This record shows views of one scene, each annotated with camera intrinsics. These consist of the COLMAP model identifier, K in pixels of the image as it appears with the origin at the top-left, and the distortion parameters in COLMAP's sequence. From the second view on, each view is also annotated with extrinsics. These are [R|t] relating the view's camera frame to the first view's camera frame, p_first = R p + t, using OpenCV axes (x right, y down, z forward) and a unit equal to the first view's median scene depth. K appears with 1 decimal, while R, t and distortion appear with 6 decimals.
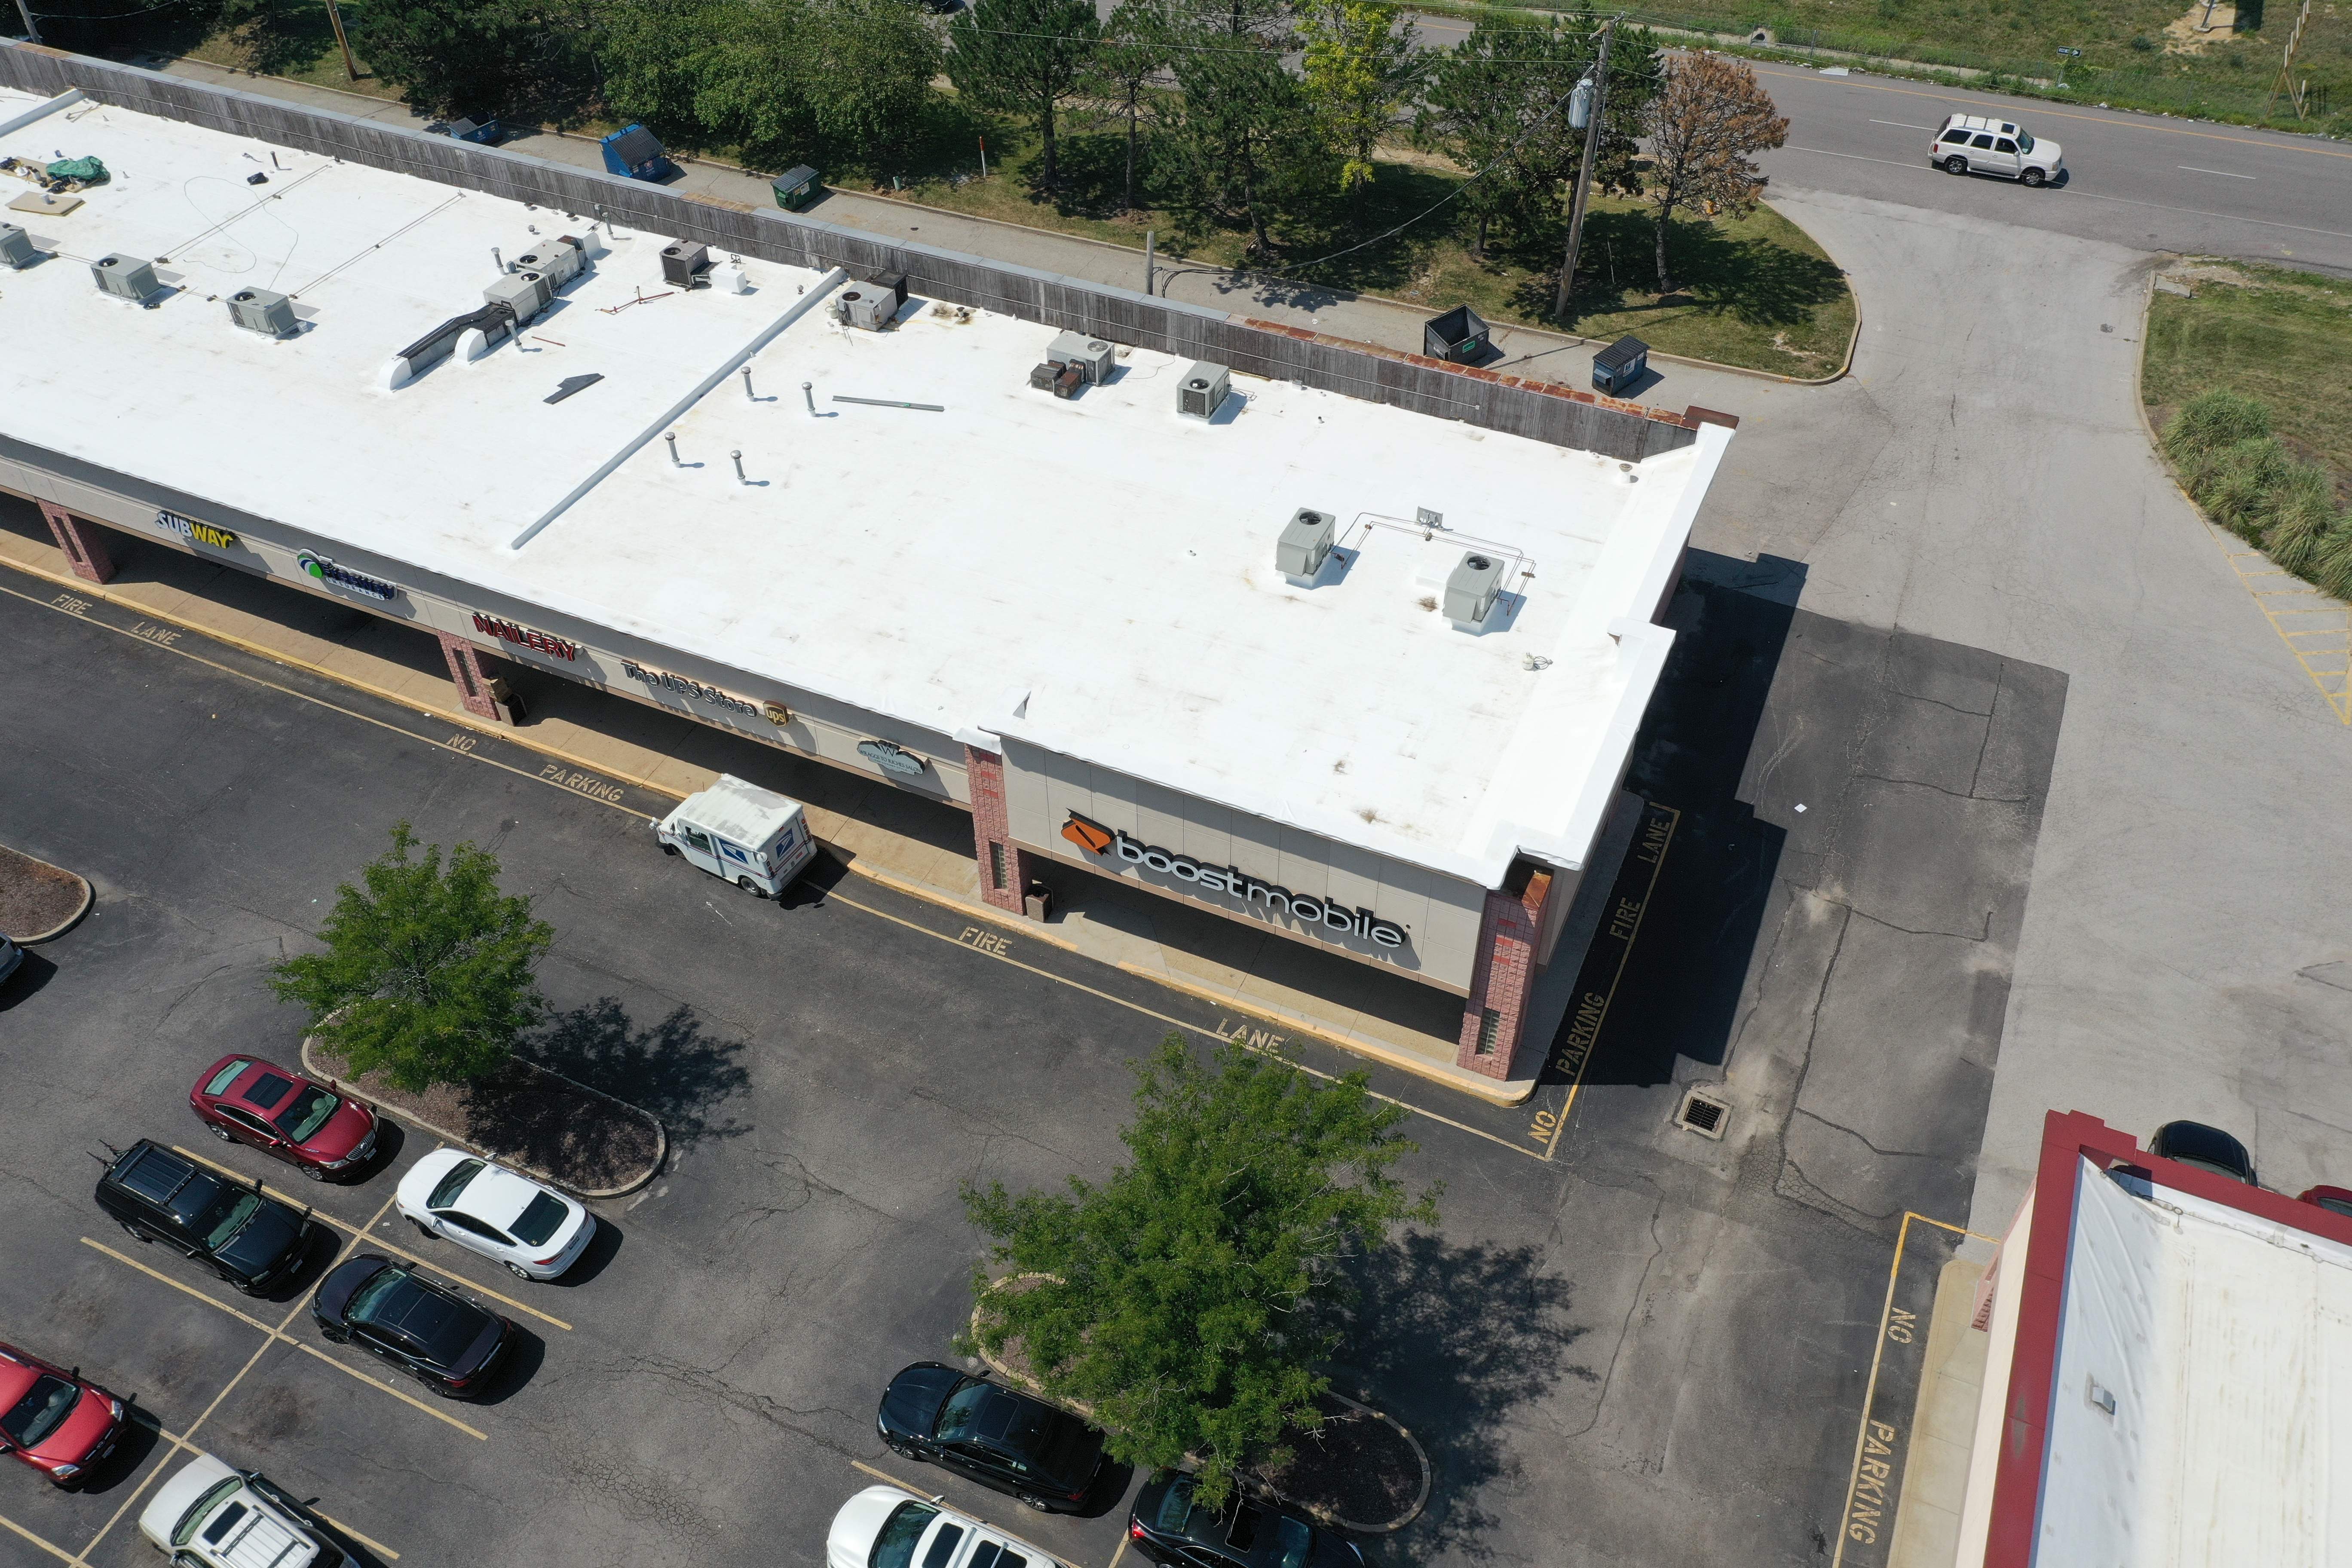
lens RADIAL K [[1838.3, 0, 1176.0], [0, 1838.3, 784.0], [0, 0, 1]] dist [-0.006987, 0.004006]
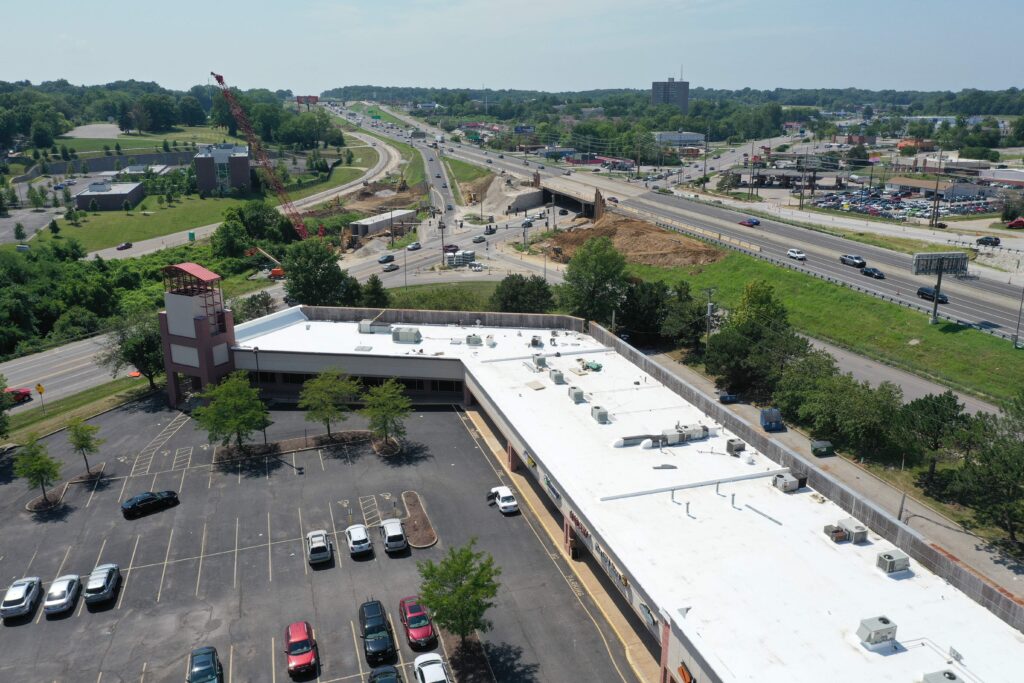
lens RADIAL K [[800.4, 0, 512.0], [0, 800.4, 341.5], [0, 0, 1]] dist [-0.006987, 0.004006]
pose [[0.665856, 0.217642, -0.713630, 0.300858], [-0.514859, 0.826292, -0.228390, 0.015909], [0.539959, 0.519494, 0.662246, -0.002321]]
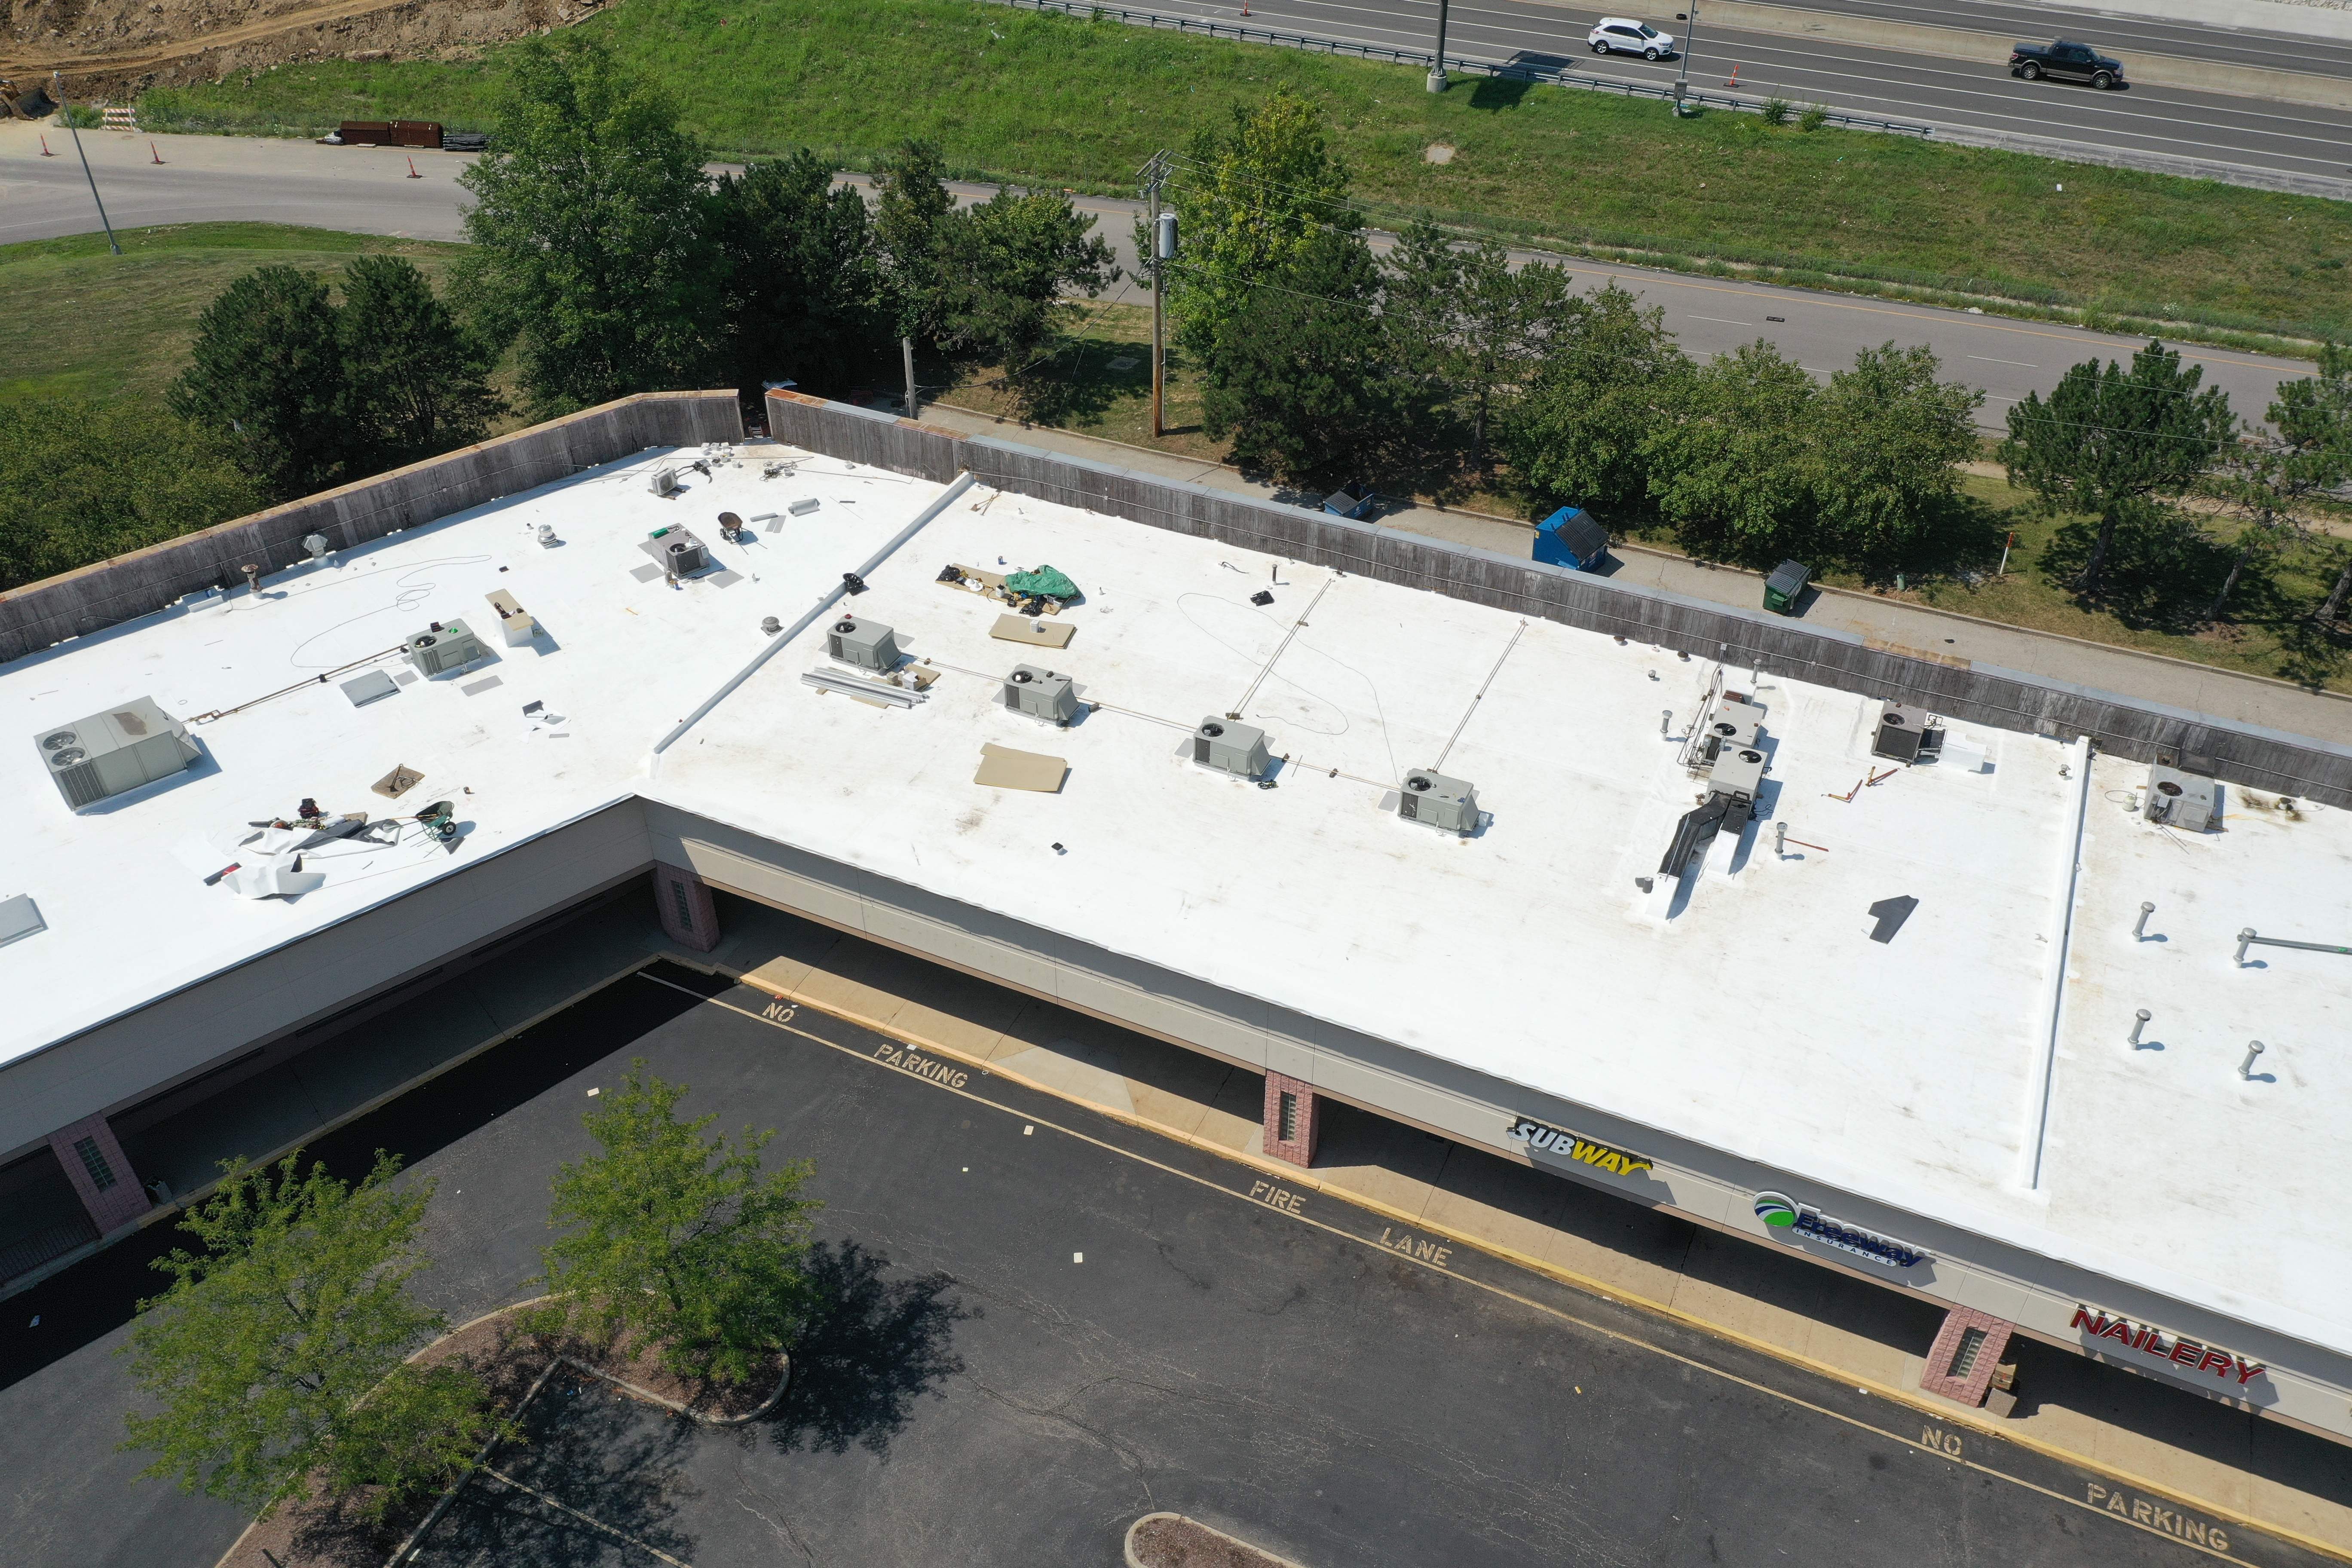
lens RADIAL K [[1808.0, 0, 1176.0], [0, 1808.0, 784.0], [0, 0, 1]] dist [-0.001215, 0.001294]
pose [[0.999955, 0.007377, -0.005923, -0.587033], [-0.007898, 0.995598, -0.093391, -0.183358], [0.005208, 0.093433, 0.995612, 0.200107]]
